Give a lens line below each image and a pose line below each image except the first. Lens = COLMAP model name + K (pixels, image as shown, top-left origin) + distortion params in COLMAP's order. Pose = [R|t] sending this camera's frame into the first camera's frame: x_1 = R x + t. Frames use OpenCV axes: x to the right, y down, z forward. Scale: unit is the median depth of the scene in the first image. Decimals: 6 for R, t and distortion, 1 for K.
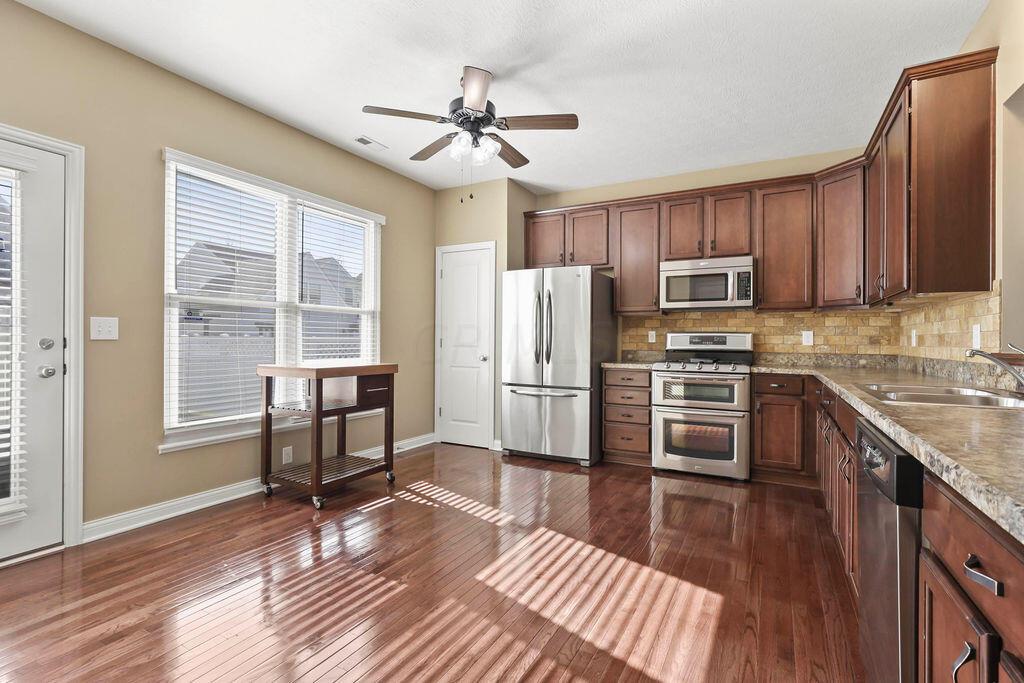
lens RADIAL K [[482.6, 0, 510.5], [0, 482.6, 340.4], [0, 0, 1]] dist [-0.009863, 0.002127]
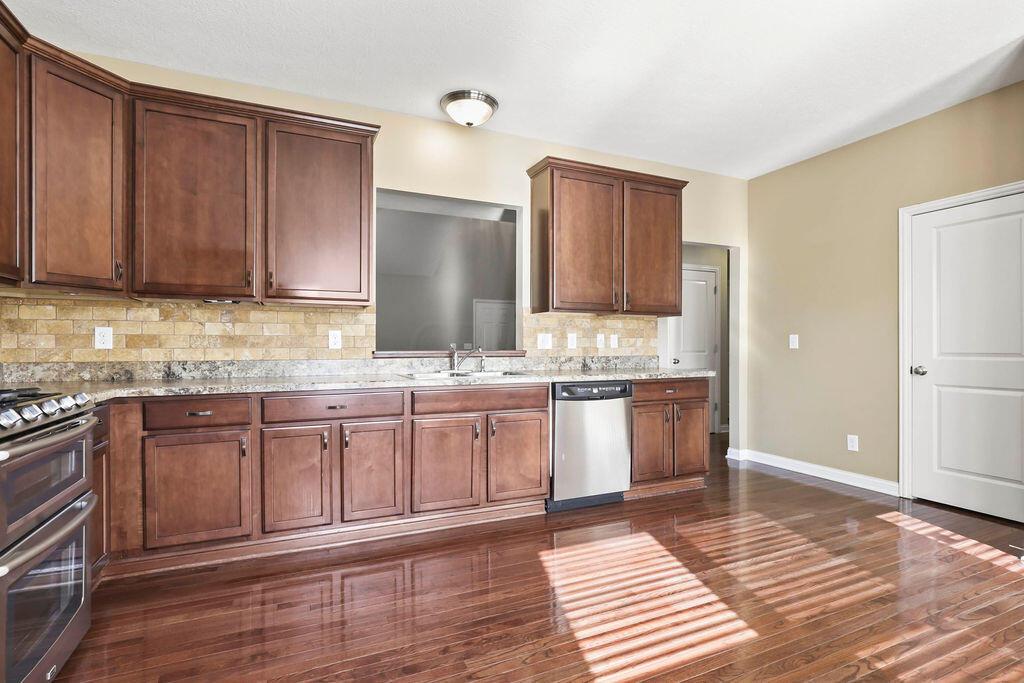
lens RADIAL K [[482.6, 0, 511.6], [0, 482.6, 341.0], [0, 0, 1]] dist [-0.009863, 0.002127]
pose [[-0.788079, -0.007045, 0.615534, -0.248000], [-0.005053, 0.999975, 0.004976, -0.007308], [-0.615554, 0.000811, -0.788095, 1.950757]]
